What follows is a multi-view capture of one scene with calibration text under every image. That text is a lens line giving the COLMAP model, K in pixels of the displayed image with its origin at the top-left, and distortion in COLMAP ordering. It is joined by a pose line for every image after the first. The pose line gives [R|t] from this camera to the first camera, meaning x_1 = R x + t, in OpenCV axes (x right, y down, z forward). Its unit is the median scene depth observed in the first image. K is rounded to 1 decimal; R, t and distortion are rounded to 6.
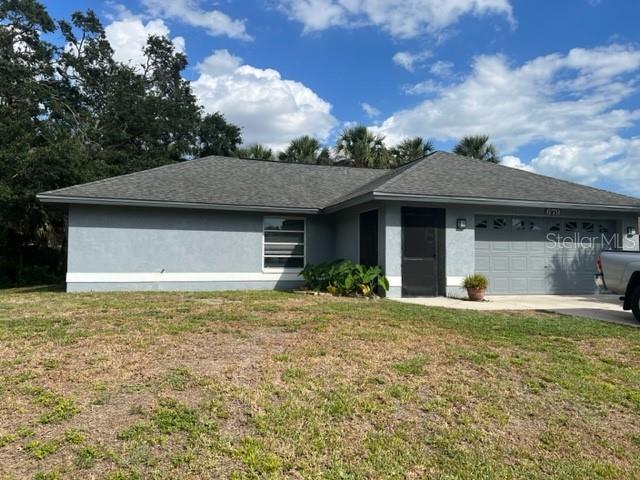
lens RADIAL K [[480.2, 0, 320.1], [0, 480.2, 239.5], [0, 0, 1]] dist [0.039486, -0.039838]
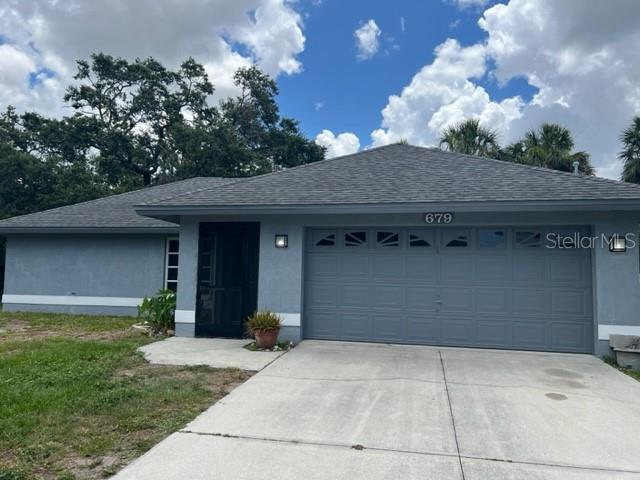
lens RADIAL K [[480.2, 0, 320.0], [0, 480.2, 240.6], [0, 0, 1]] dist [0.039486, -0.039838]
pose [[0.852201, -0.030916, -0.522301, 0.722211], [0.014519, 0.999266, -0.035459, -0.006685], [0.523014, 0.022635, 0.852024, 0.405981]]
